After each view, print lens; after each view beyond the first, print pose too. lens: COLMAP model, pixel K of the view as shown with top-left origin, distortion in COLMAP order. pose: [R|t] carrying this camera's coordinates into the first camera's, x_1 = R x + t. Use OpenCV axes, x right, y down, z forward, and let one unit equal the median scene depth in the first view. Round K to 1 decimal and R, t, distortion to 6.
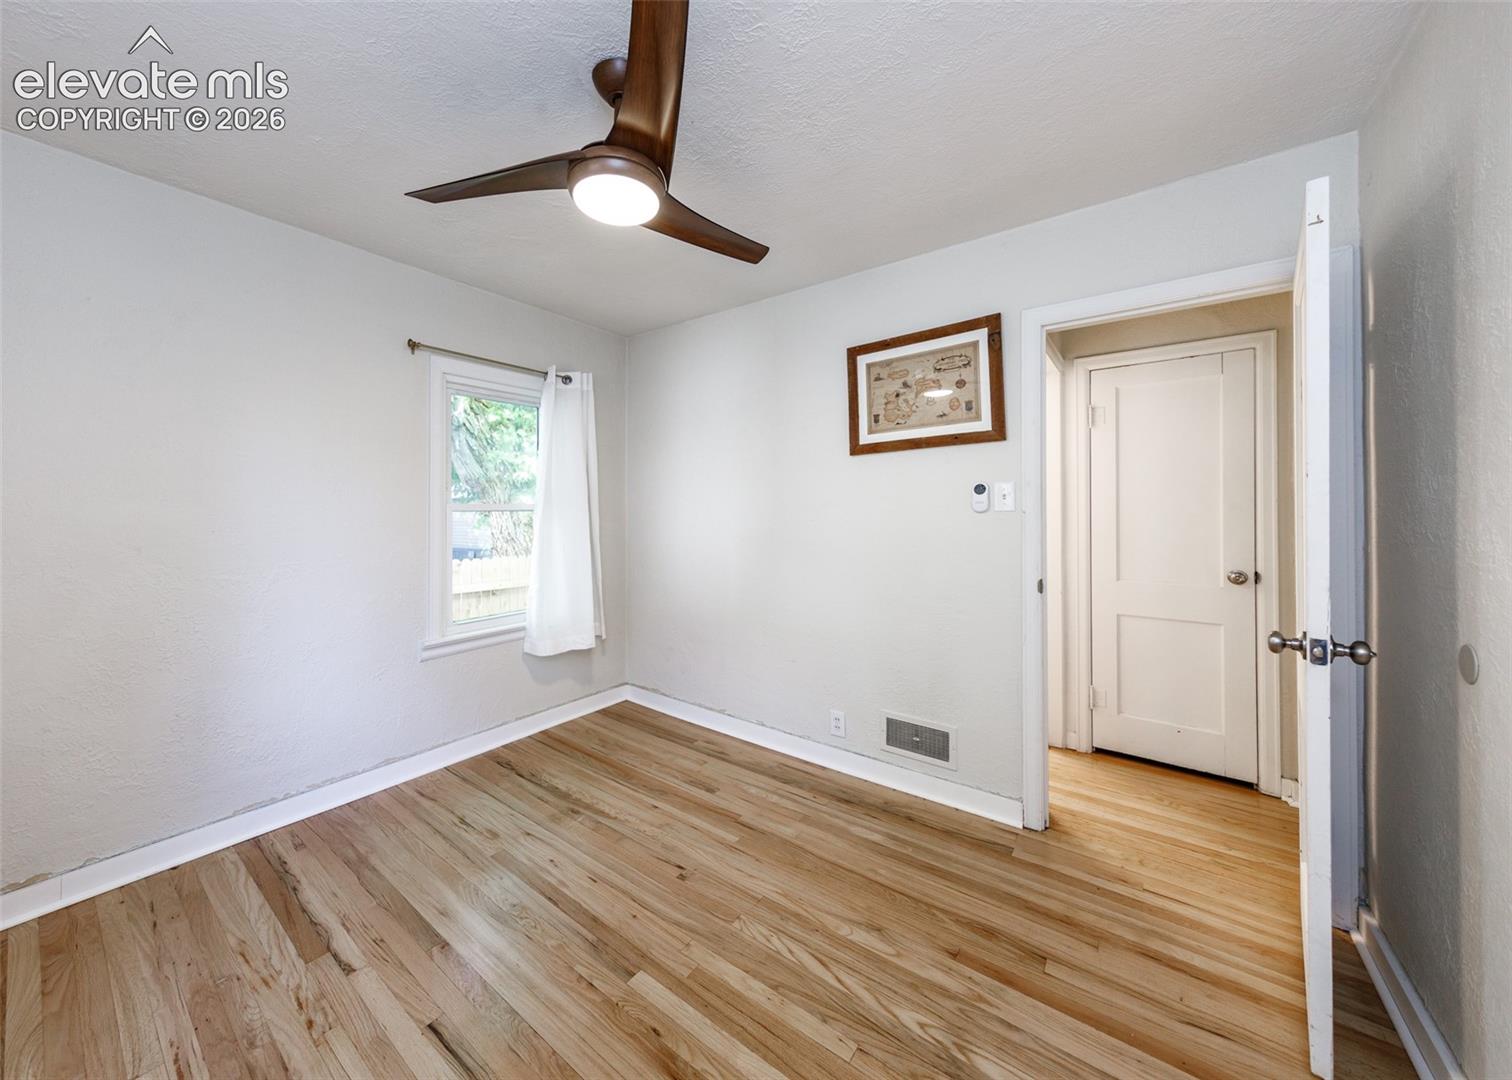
lens RADIAL K [[536.6, 0, 758.2], [0, 536.6, 504.2], [0, 0, 1]] dist [0.004274, -0.000098]
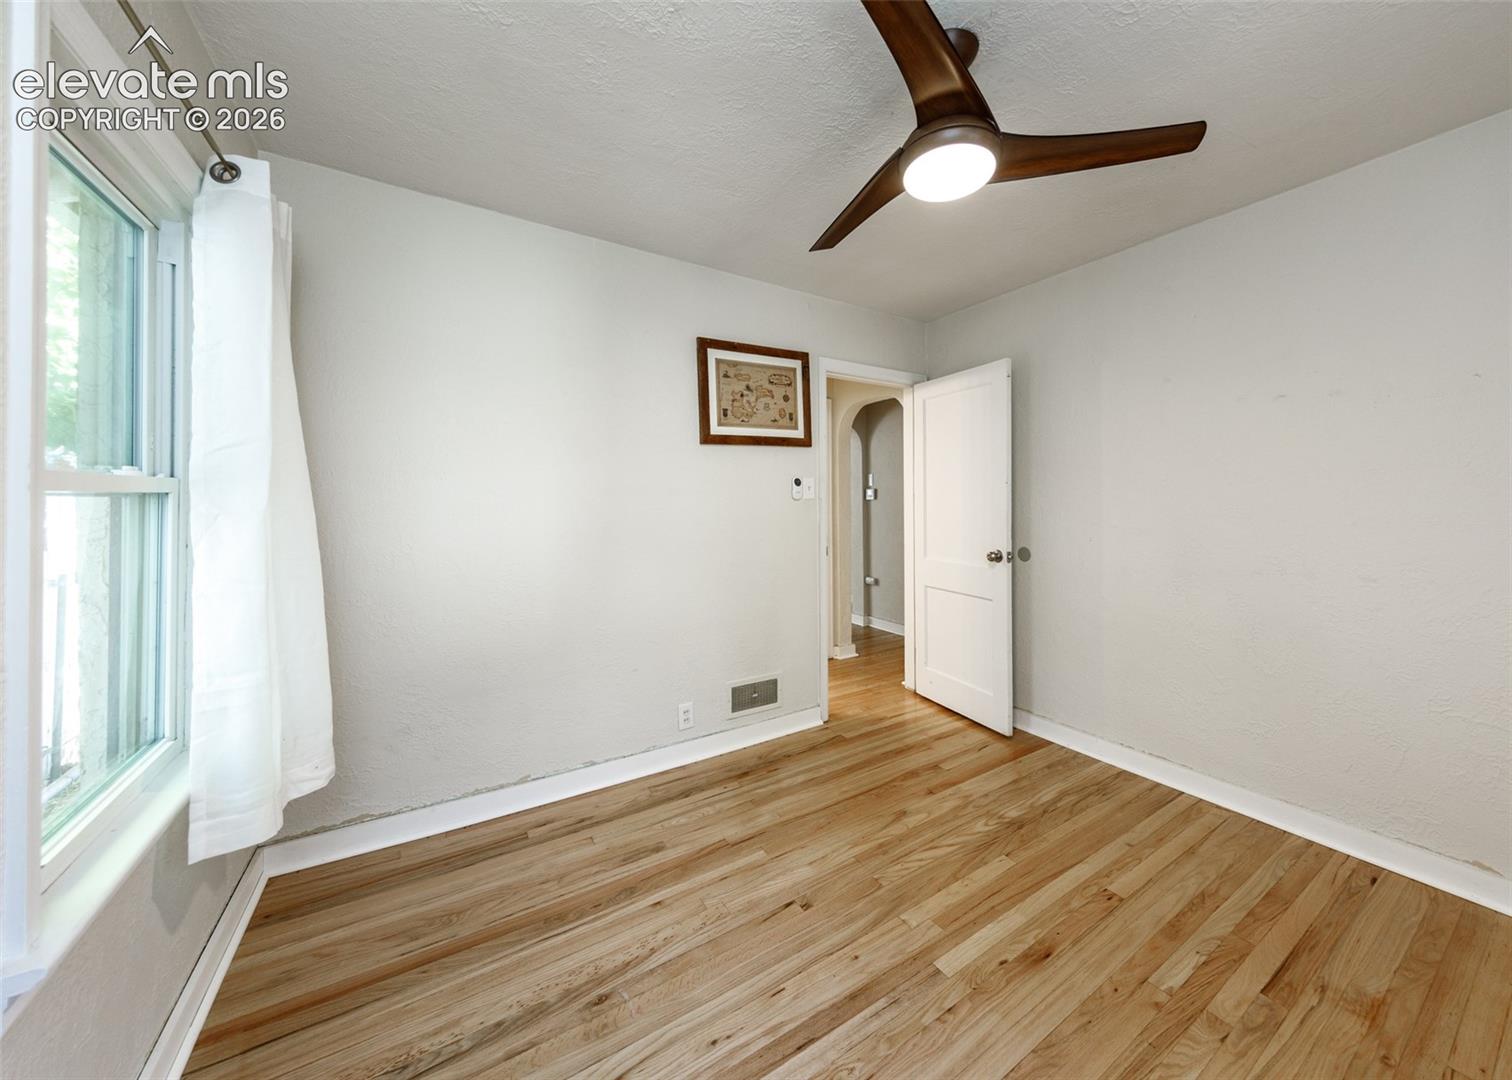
lens RADIAL K [[529.9, 0, 737.8], [0, 529.9, 495.0], [0, 0, 1]] dist [0.003012, -0.000349]
pose [[0.386553, 0.009737, 0.922216, -0.814526], [-0.006652, 0.999948, -0.007769, 0.014419], [-0.922243, -0.003132, 0.386597, 0.619907]]
